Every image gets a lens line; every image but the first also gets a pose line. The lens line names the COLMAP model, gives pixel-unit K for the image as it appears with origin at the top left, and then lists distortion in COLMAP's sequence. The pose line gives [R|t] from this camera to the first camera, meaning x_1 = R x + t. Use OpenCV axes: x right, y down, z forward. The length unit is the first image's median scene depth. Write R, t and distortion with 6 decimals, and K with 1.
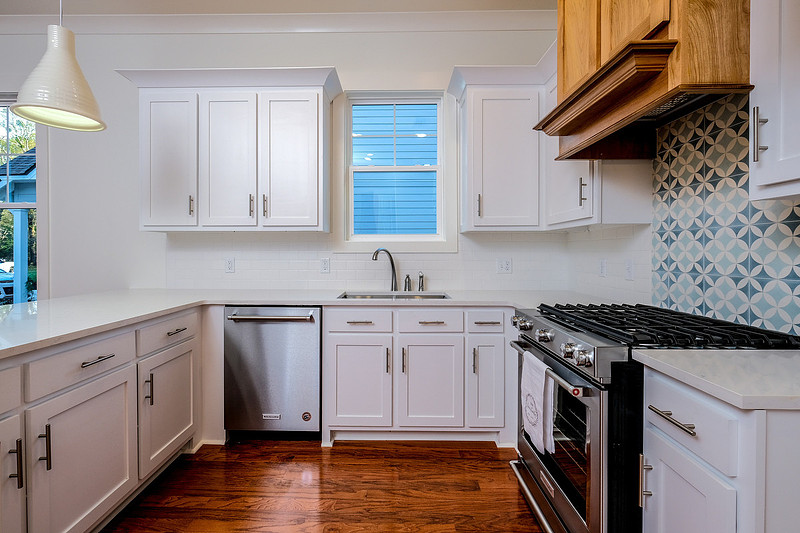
lens RADIAL K [[363.5, 0, 391.2], [0, 363.5, 254.9], [0, 0, 1]] dist [0.006867, 0.000915]
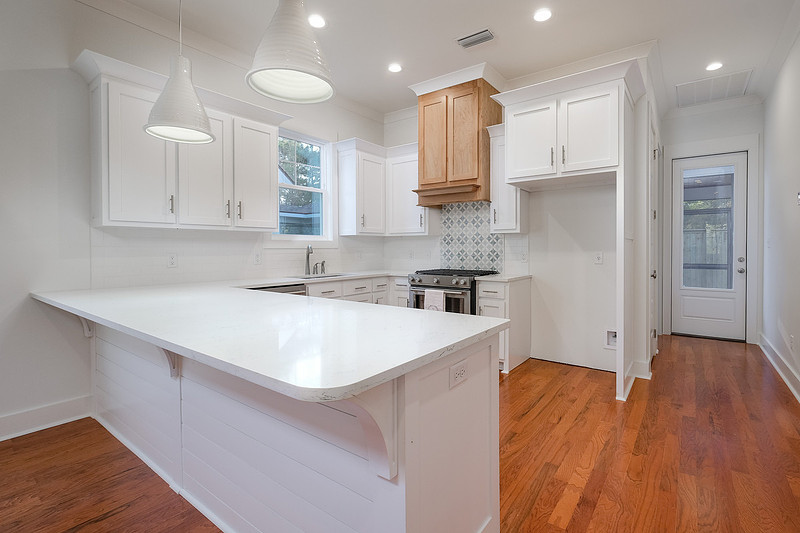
lens RADIAL K [[363.5, 0, 425.4], [0, 363.5, 249.3], [0, 0, 1]] dist [0.006867, 0.000915]
pose [[0.581133, -0.003949, 0.813799, -1.074894], [0.006727, 0.999977, 0.000049, 0.002424], [-0.813781, 0.005446, 0.581146, -0.261860]]
